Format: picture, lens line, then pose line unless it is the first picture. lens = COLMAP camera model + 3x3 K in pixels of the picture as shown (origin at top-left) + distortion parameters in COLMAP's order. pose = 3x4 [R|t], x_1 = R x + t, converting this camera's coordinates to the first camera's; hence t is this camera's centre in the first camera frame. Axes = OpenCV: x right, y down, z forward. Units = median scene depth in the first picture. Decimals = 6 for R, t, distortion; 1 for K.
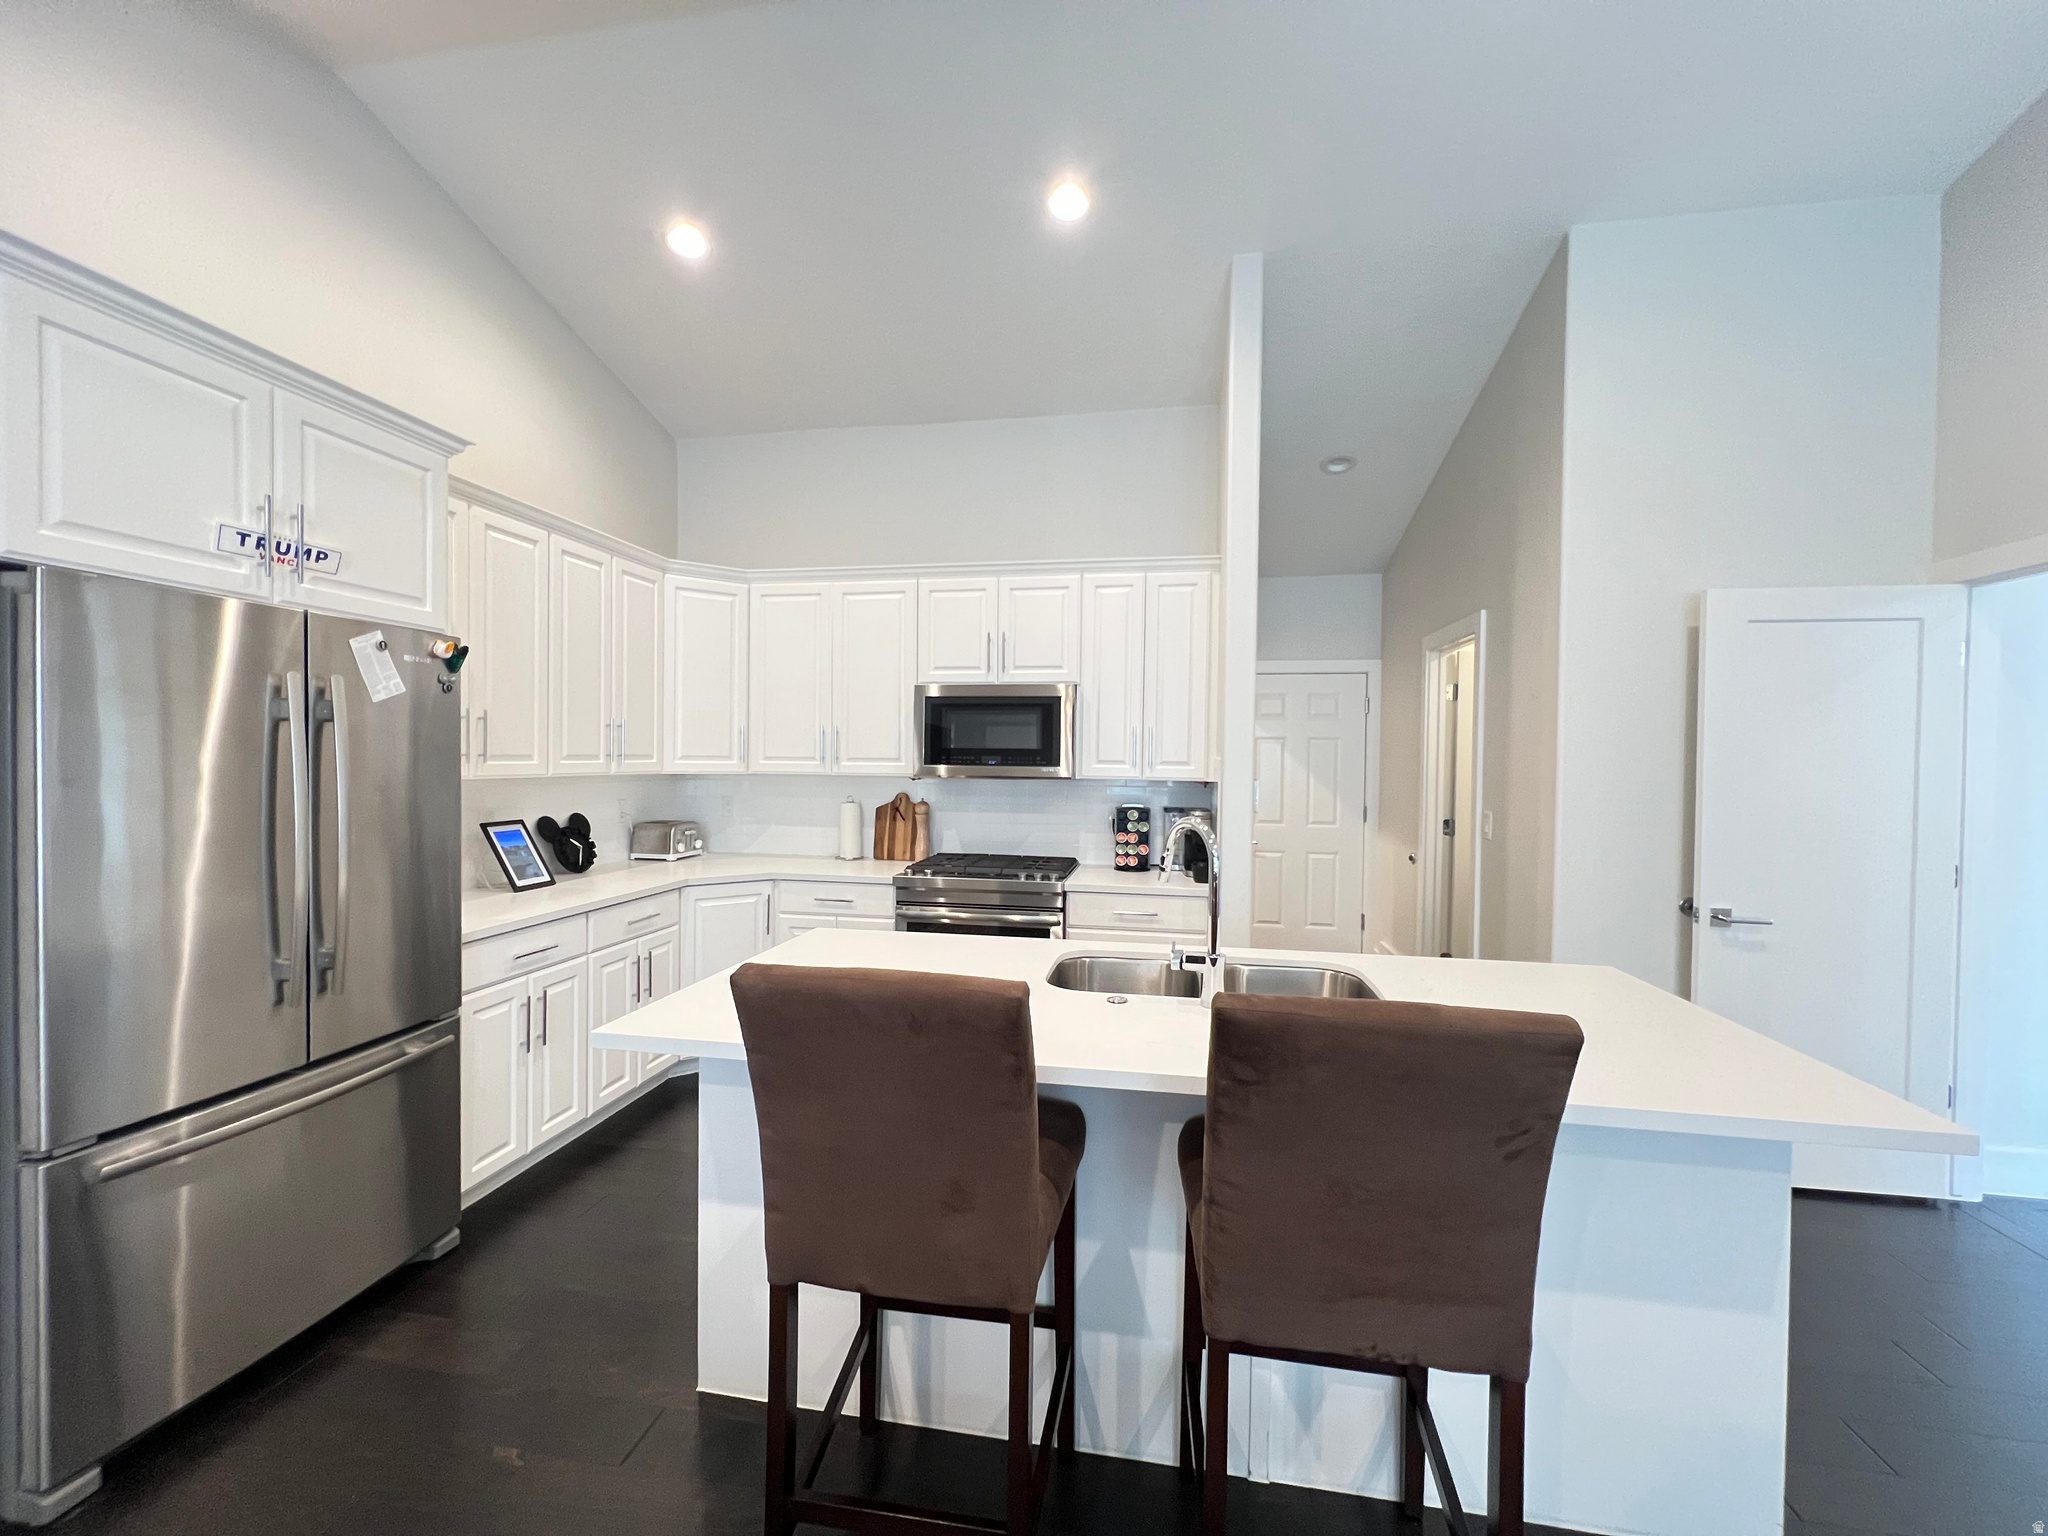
lens RADIAL K [[818.3, 0, 1028.6], [0, 818.3, 774.3], [0, 0, 1]] dist [-0.001490, 0.000466]
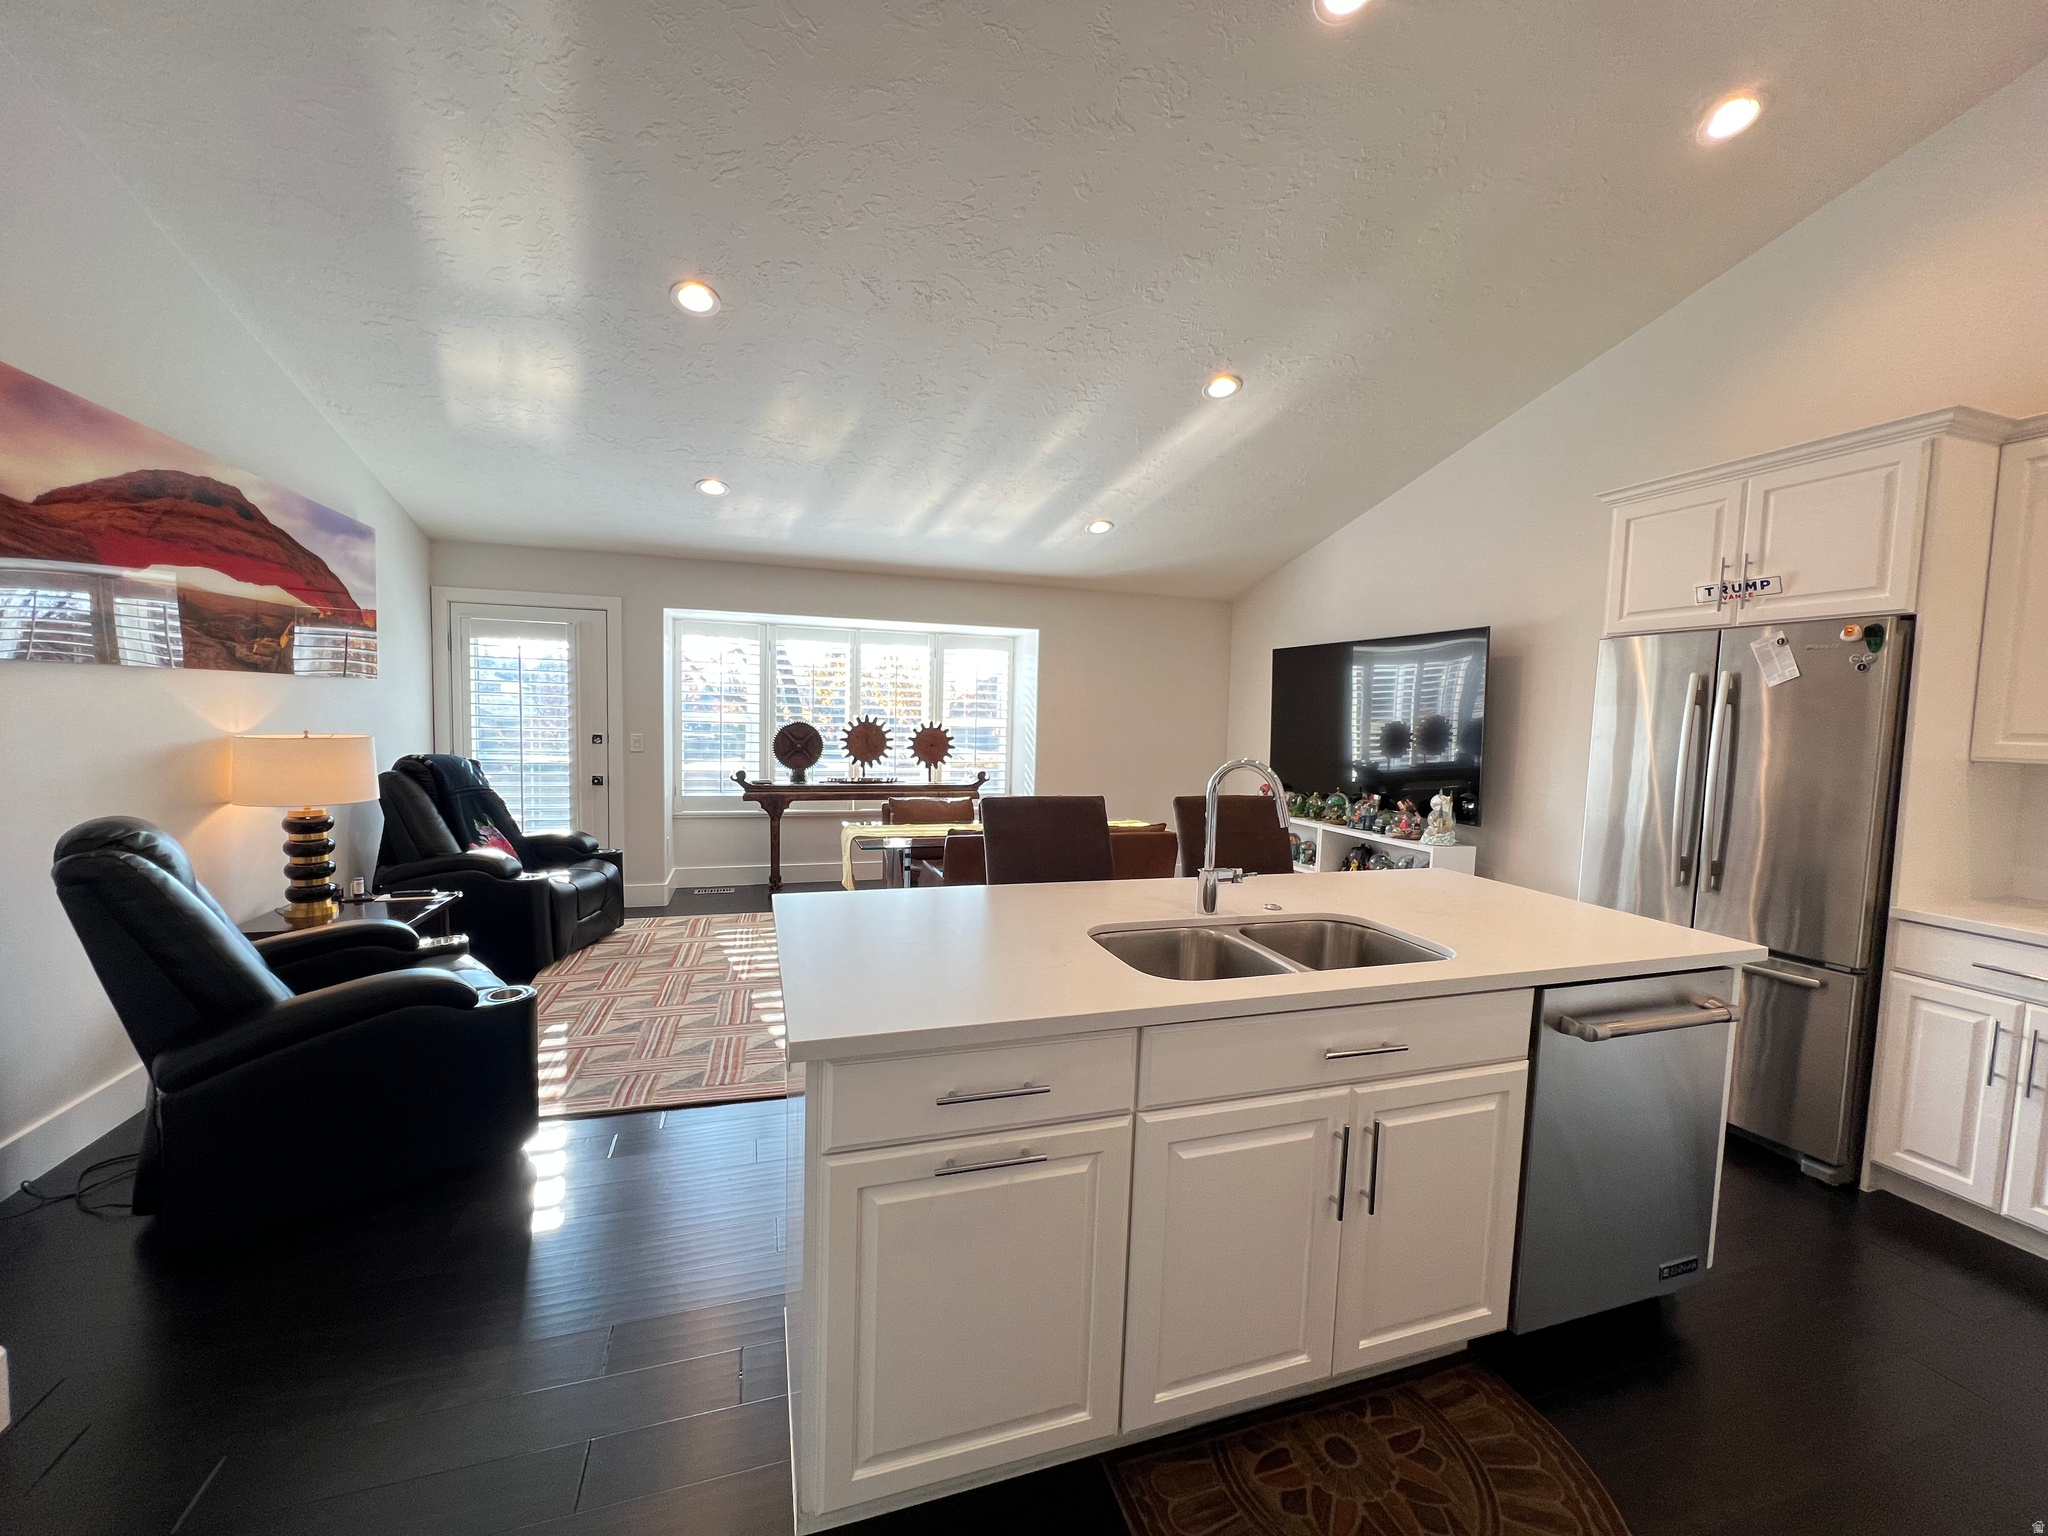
lens RADIAL K [[818.3, 0, 1024.1], [0, 818.3, 768.4], [0, 0, 1]] dist [-0.001490, 0.000466]
pose [[-0.881671, -0.004674, -0.471842, 0.505211], [-0.047837, 0.995684, 0.079525, -0.004130], [0.469434, 0.092686, -0.878089, 0.943641]]
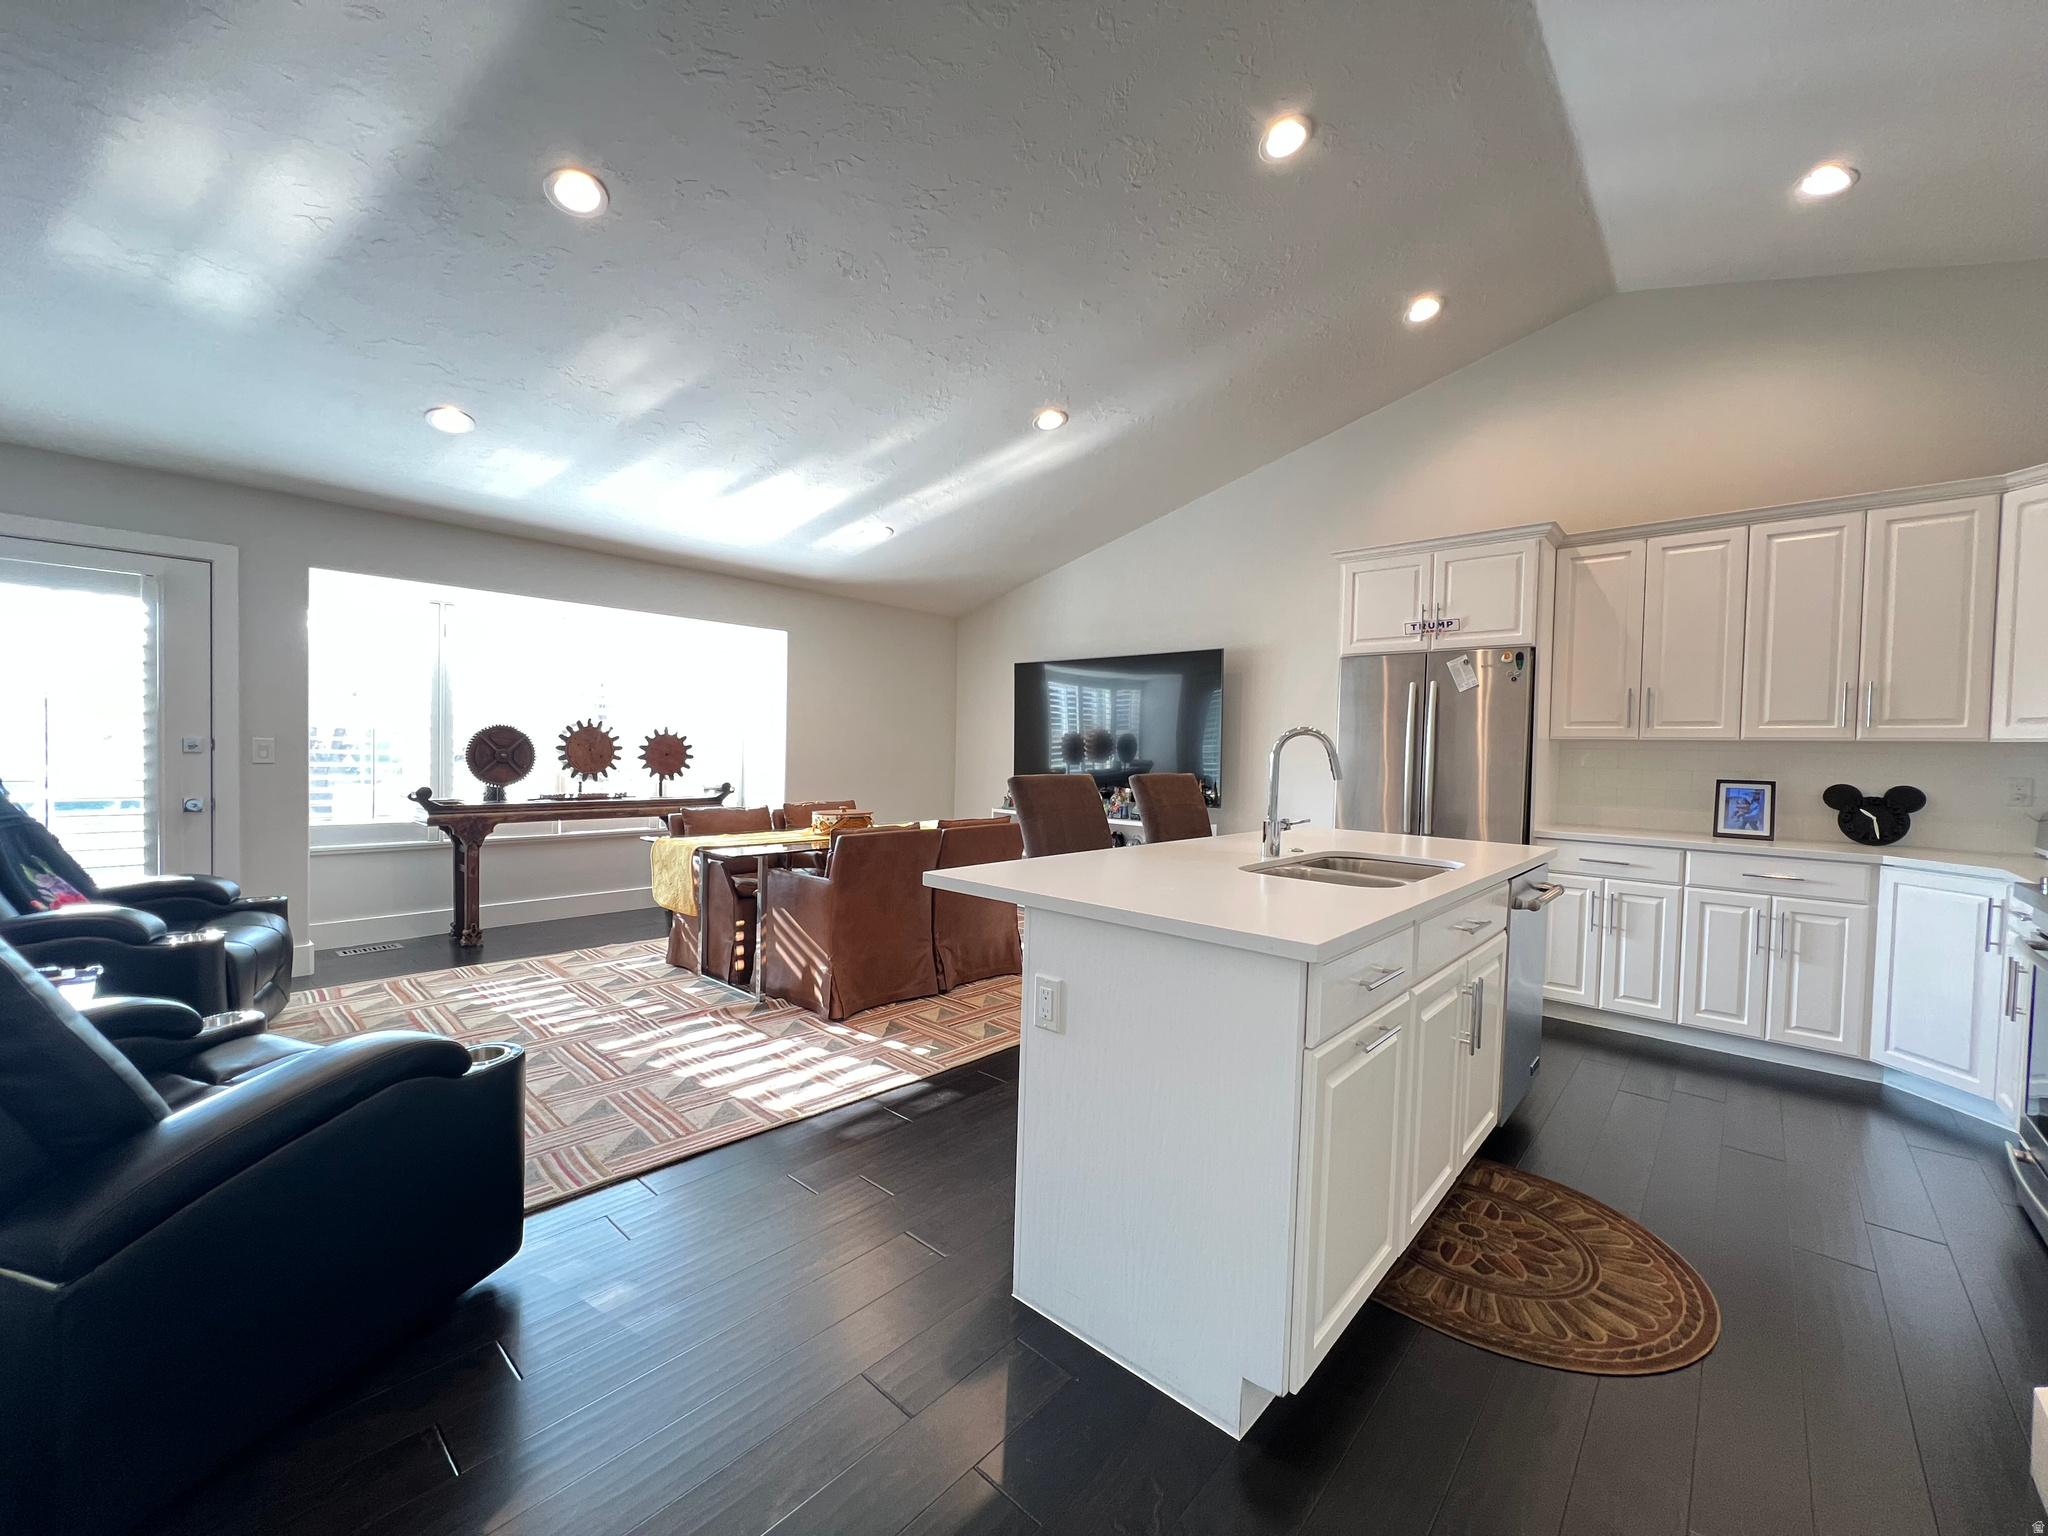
lens RADIAL K [[818.3, 0, 1024.7], [0, 818.3, 769.5], [0, 0, 1]] dist [-0.001490, 0.000466]
pose [[-0.531565, -0.004722, -0.847004, 0.824989], [-0.047414, 0.998582, 0.024190, 0.057770], [0.845689, 0.053019, -0.531035, 0.689920]]
